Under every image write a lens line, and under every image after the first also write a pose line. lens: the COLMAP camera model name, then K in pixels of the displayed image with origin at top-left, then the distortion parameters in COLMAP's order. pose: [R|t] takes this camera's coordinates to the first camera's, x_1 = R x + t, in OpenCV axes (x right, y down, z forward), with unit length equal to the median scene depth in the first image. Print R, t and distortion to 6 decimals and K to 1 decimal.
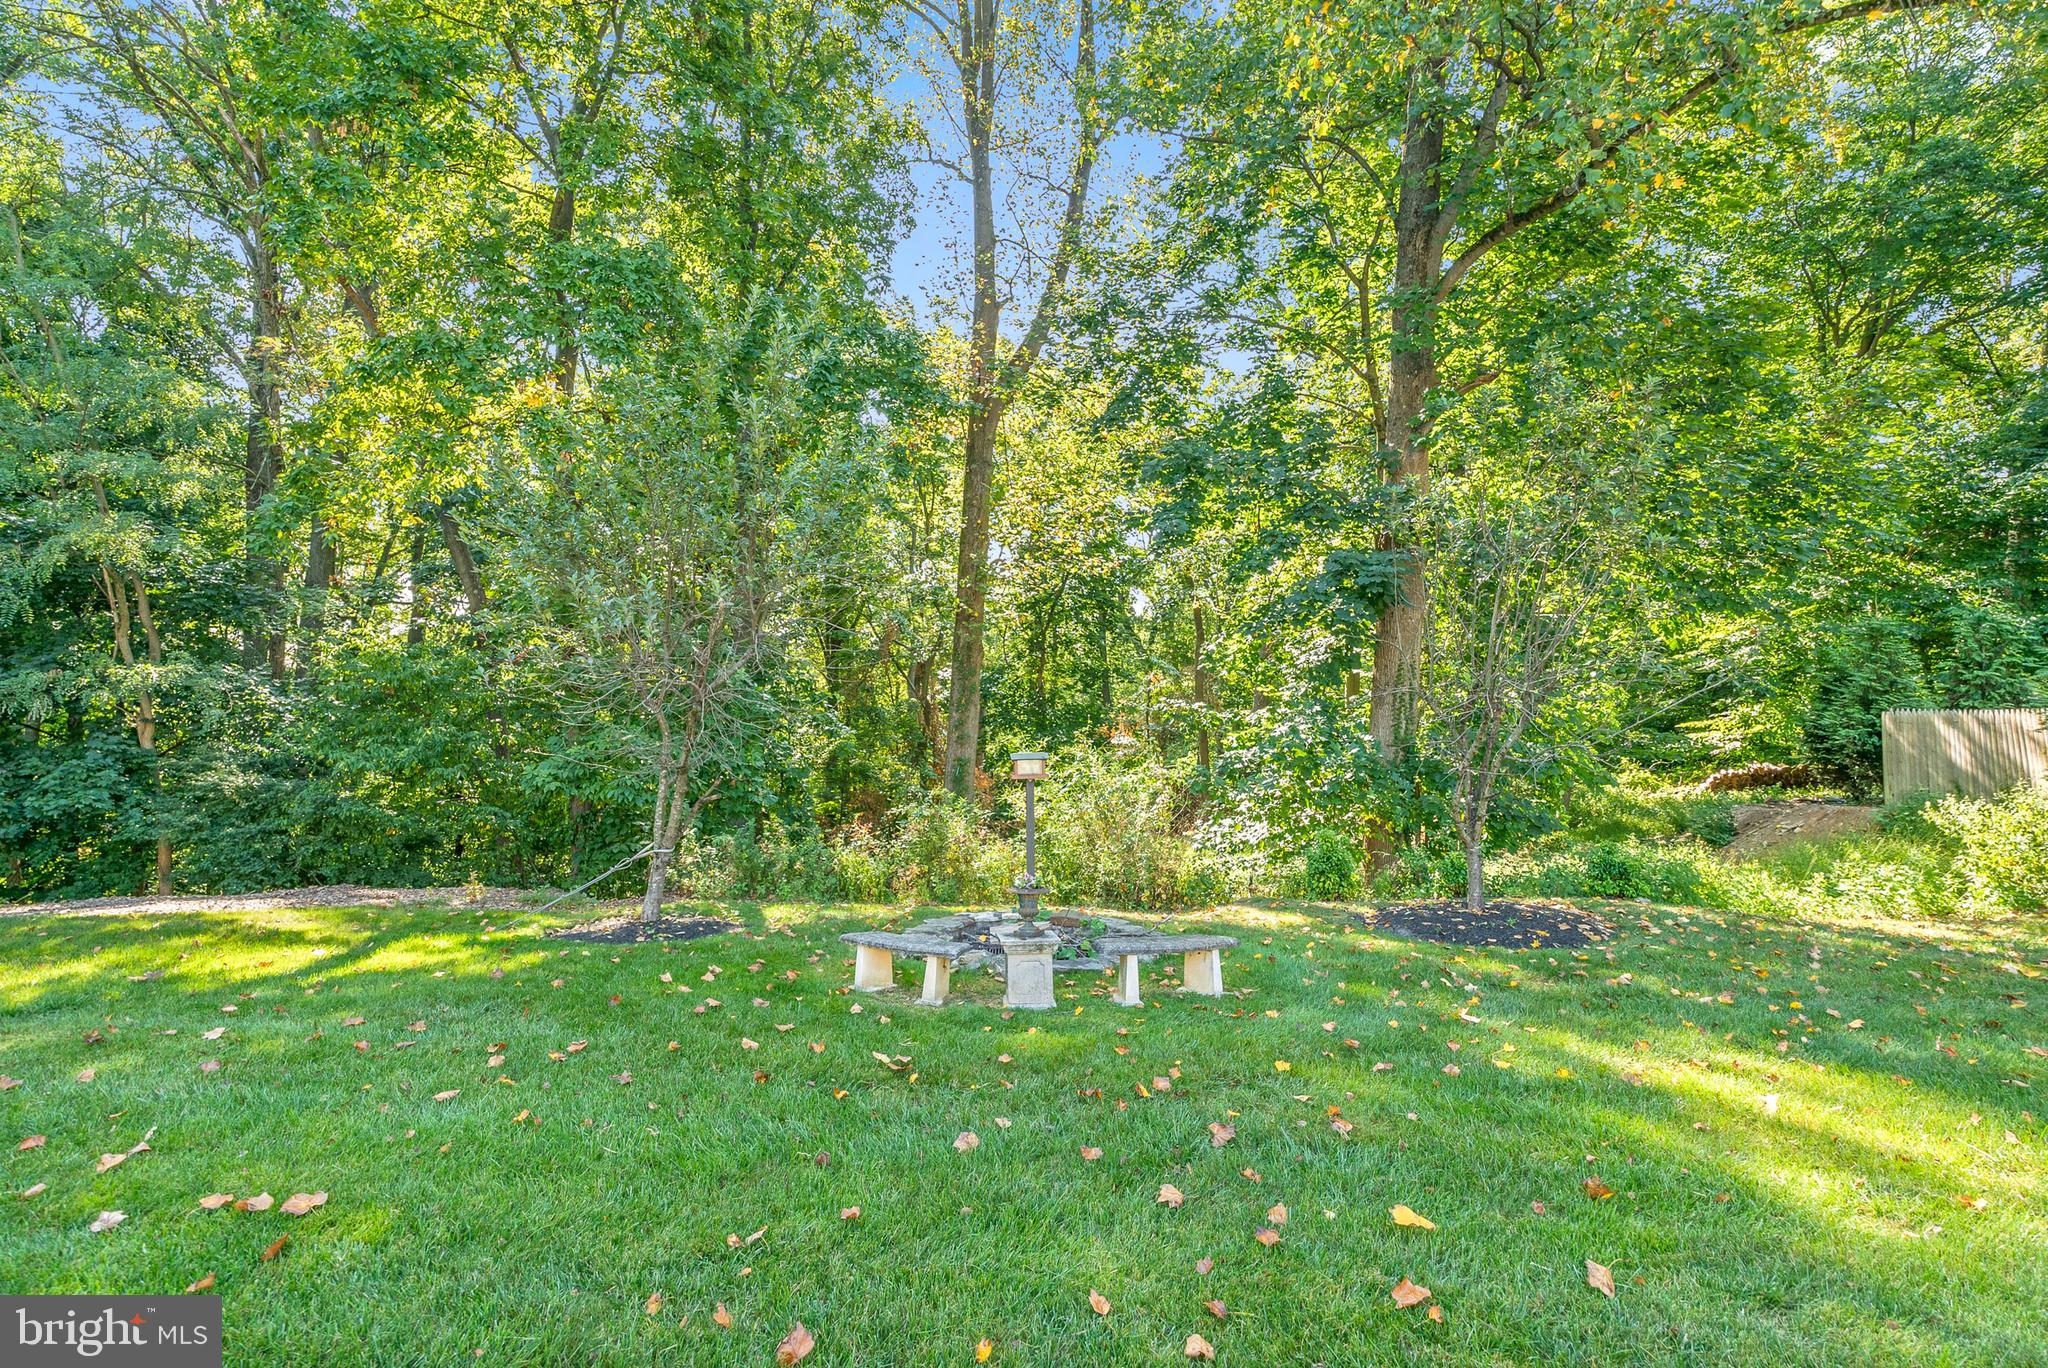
lens RADIAL K [[913.0, 0, 1027.8], [0, 913.0, 682.9], [0, 0, 1]] dist [-0.009279, 0.000908]
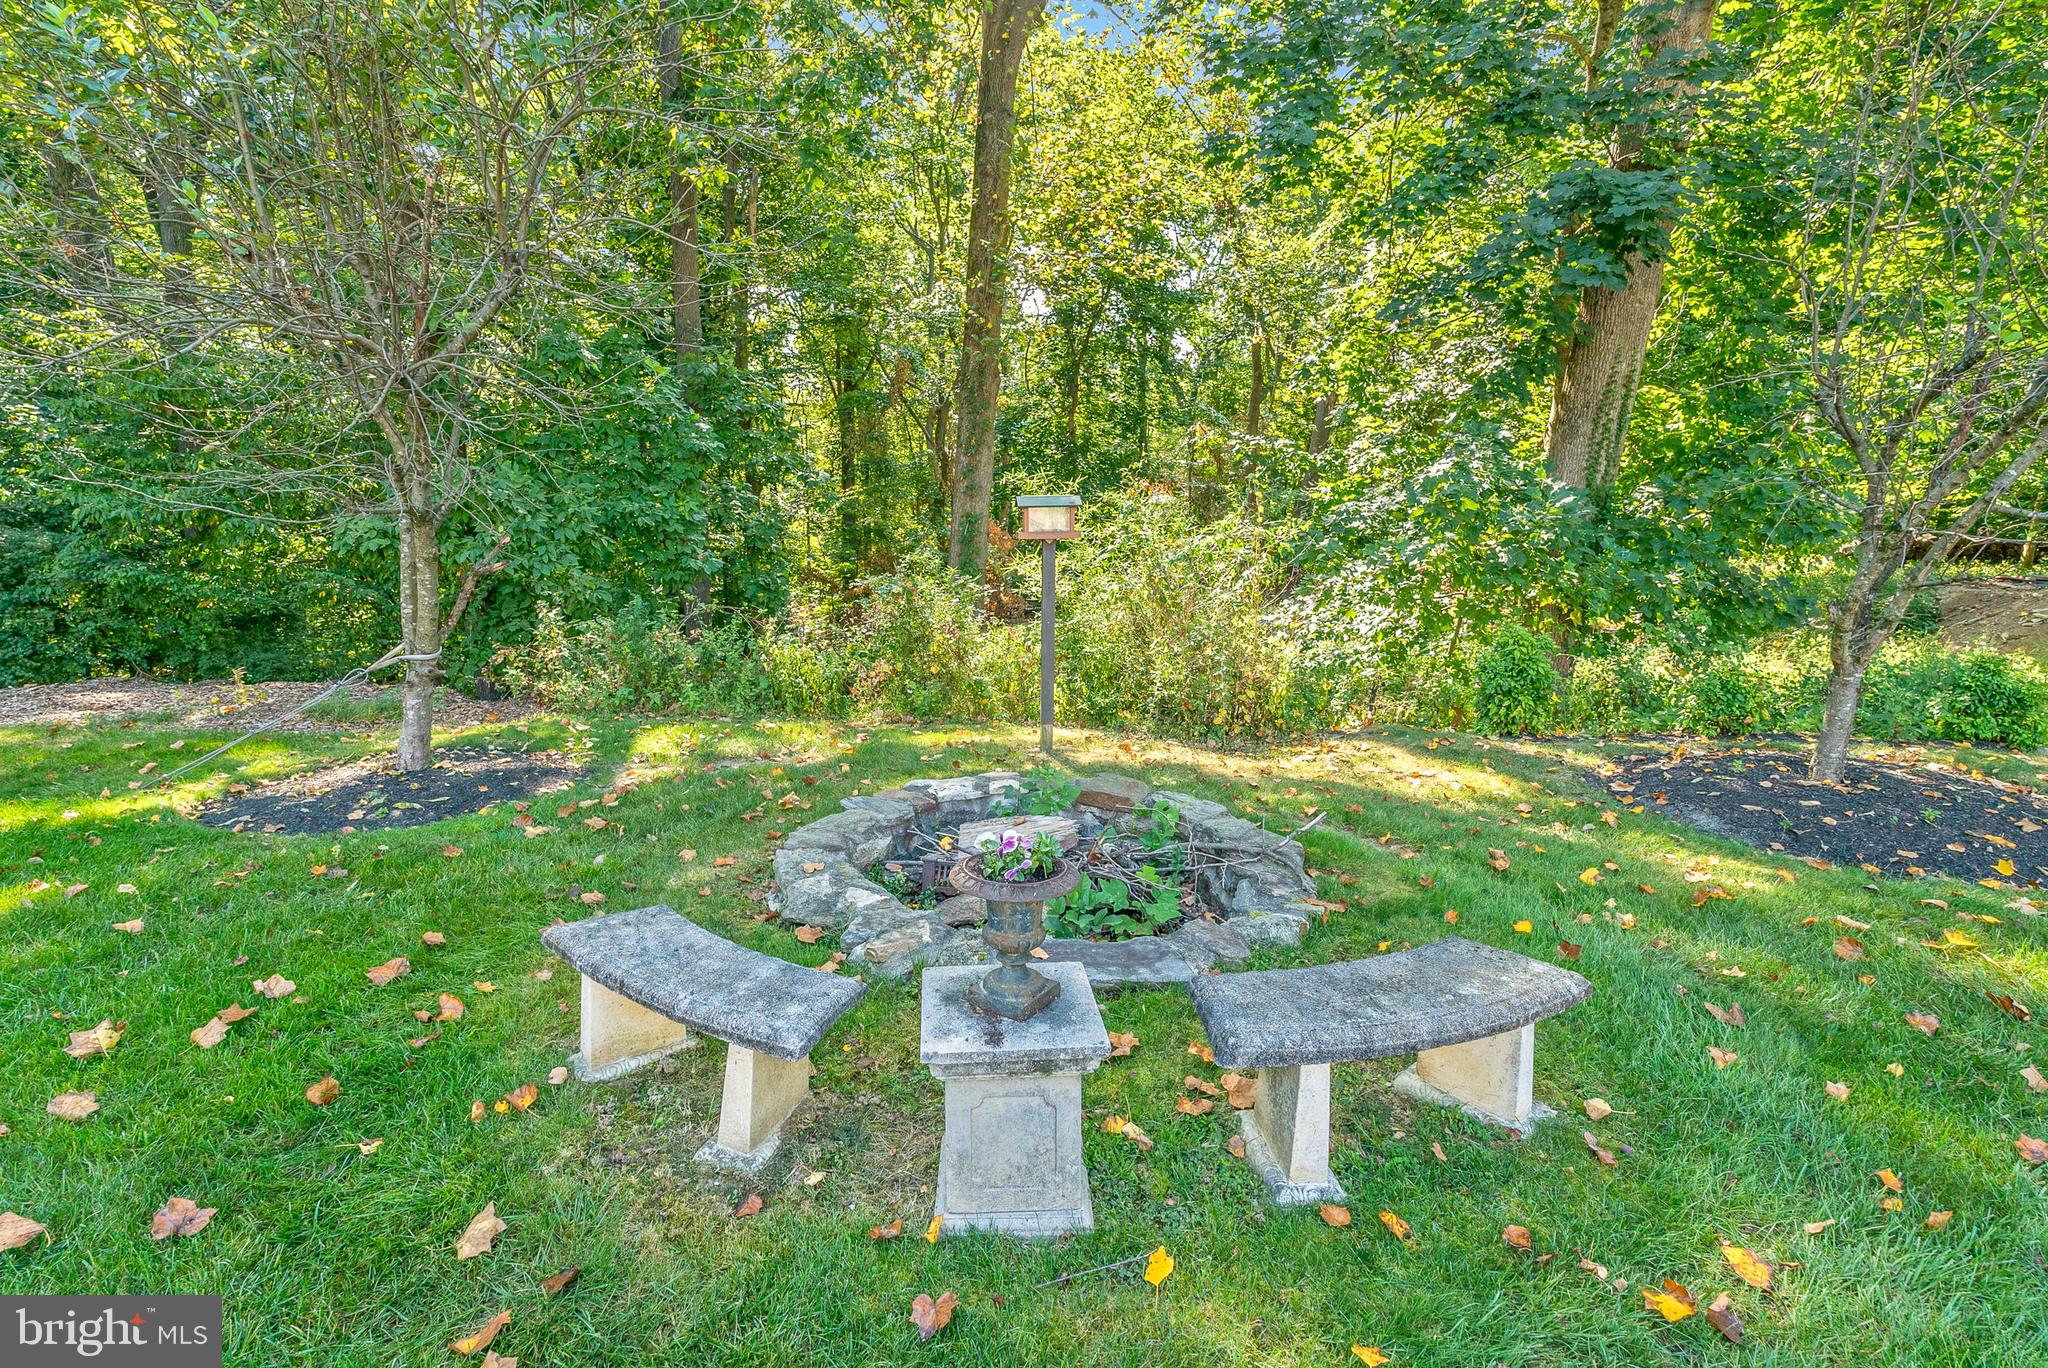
lens RADIAL K [[982.3, 0, 972.9], [0, 982.3, 686.0], [0, 0, 1]] dist [-0.015201, 0.000197]
pose [[0.996527, 0.021714, -0.080394, 0.005027], [-0.000960, 0.968339, 0.249636, 0.028598], [0.083270, -0.248692, 0.964997, 0.265676]]
